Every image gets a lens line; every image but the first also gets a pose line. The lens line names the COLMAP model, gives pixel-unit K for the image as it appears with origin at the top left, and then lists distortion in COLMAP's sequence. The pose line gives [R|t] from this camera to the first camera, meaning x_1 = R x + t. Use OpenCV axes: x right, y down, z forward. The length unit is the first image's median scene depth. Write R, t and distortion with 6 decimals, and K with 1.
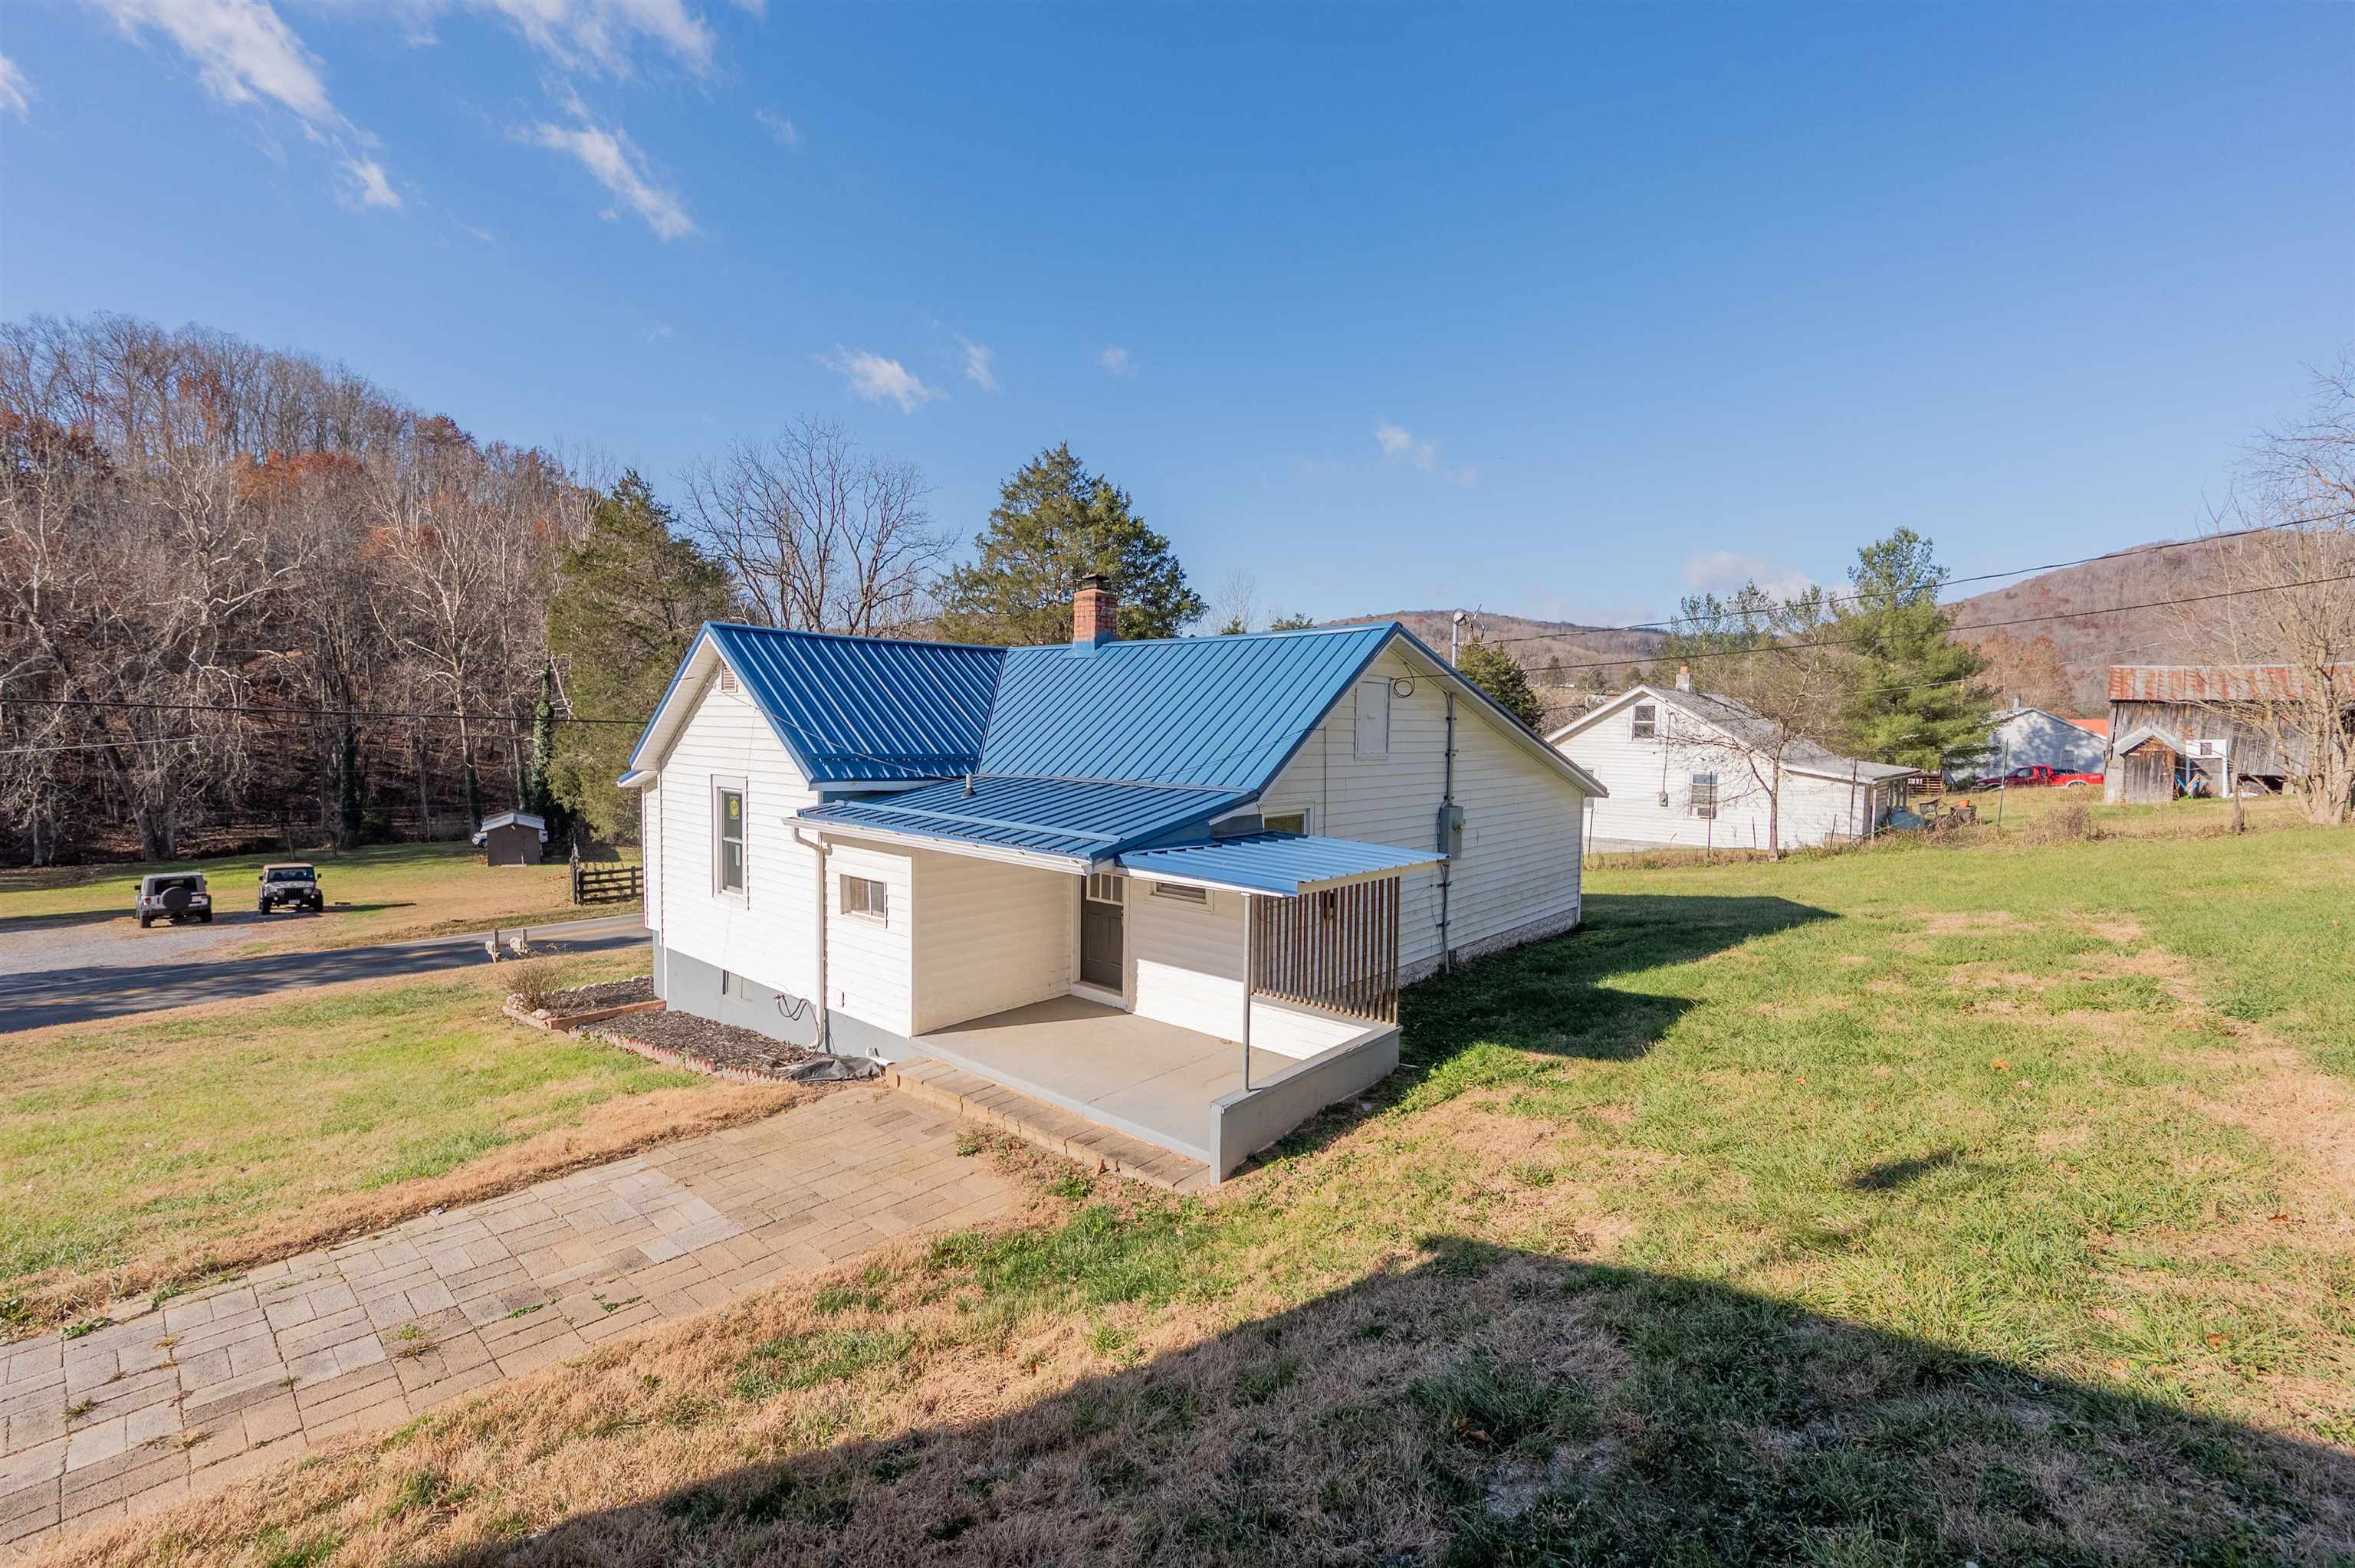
lens RADIAL K [[1022.3, 0, 1177.5], [0, 1022.3, 784.0], [0, 0, 1]] dist [-0.001739, 0.000289]
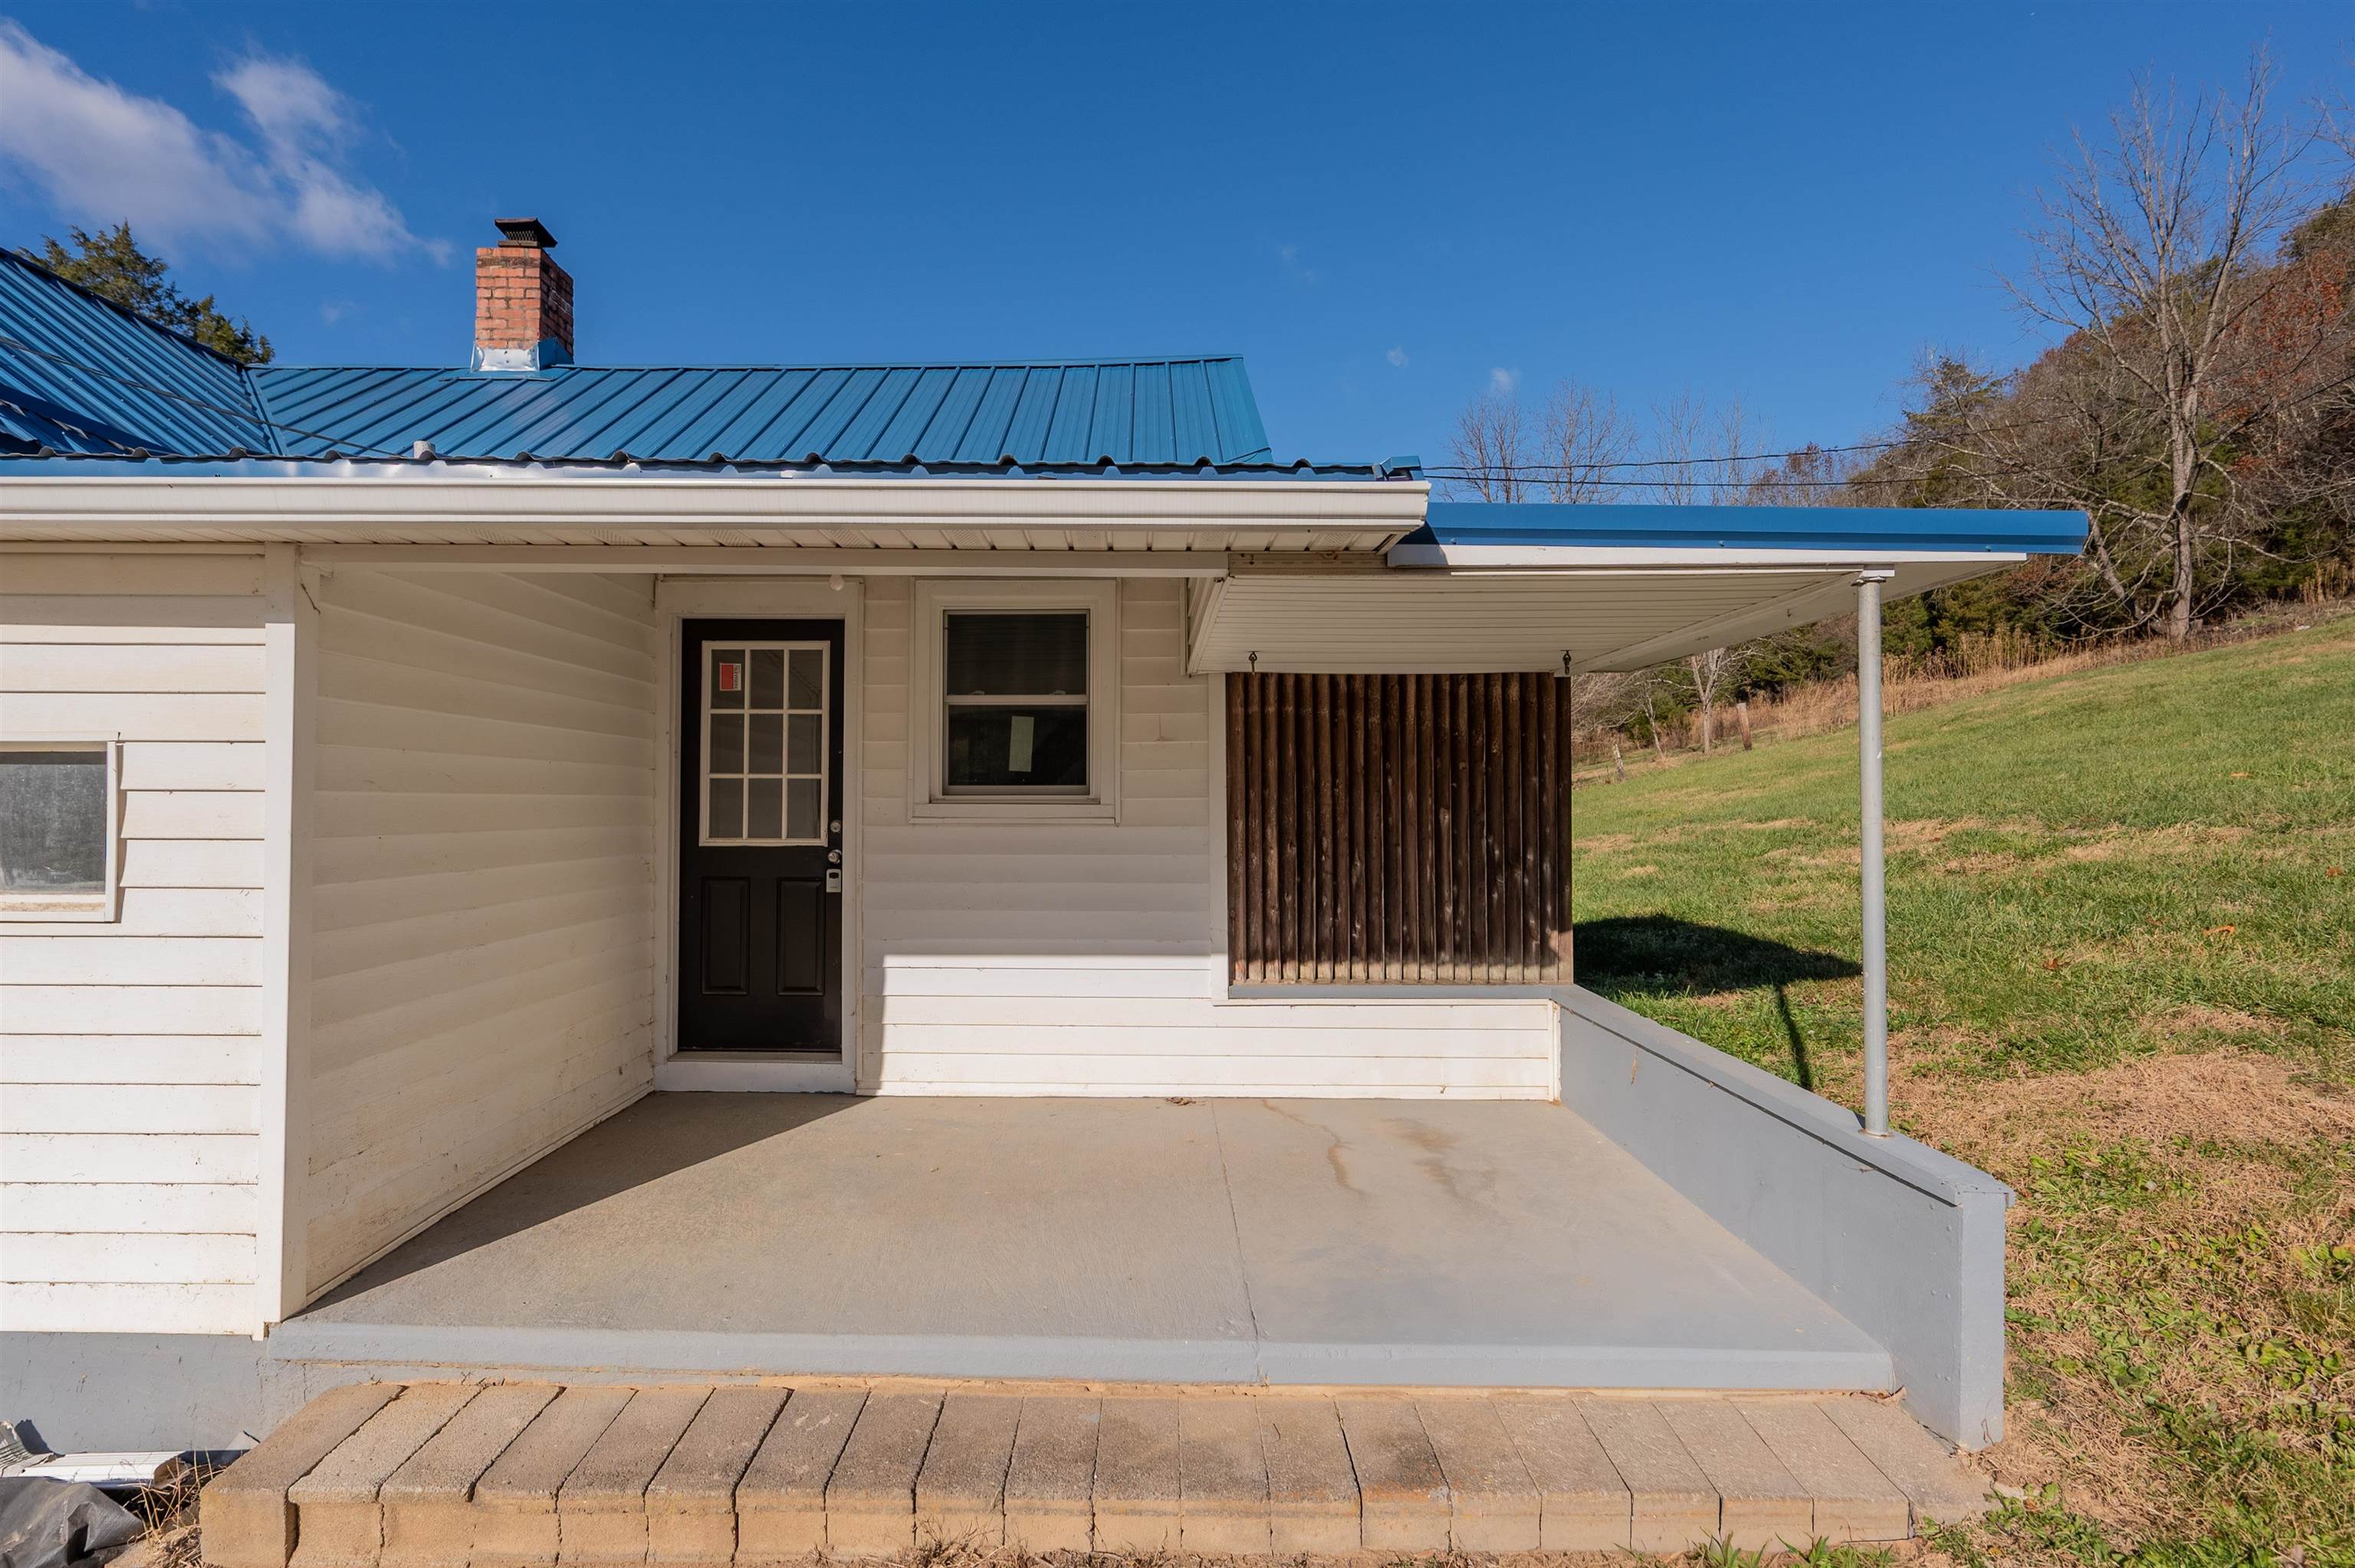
lens RADIAL K [[1079.1, 0, 1123.0], [0, 1079.1, 775.3], [0, 0, 1]] dist [-0.000771, 0.000452]
pose [[0.758238, 0.003570, 0.651968, -0.248857], [0.045521, 0.997255, -0.058402, 0.121055], [-0.650387, 0.073960, 0.755994, 0.578438]]
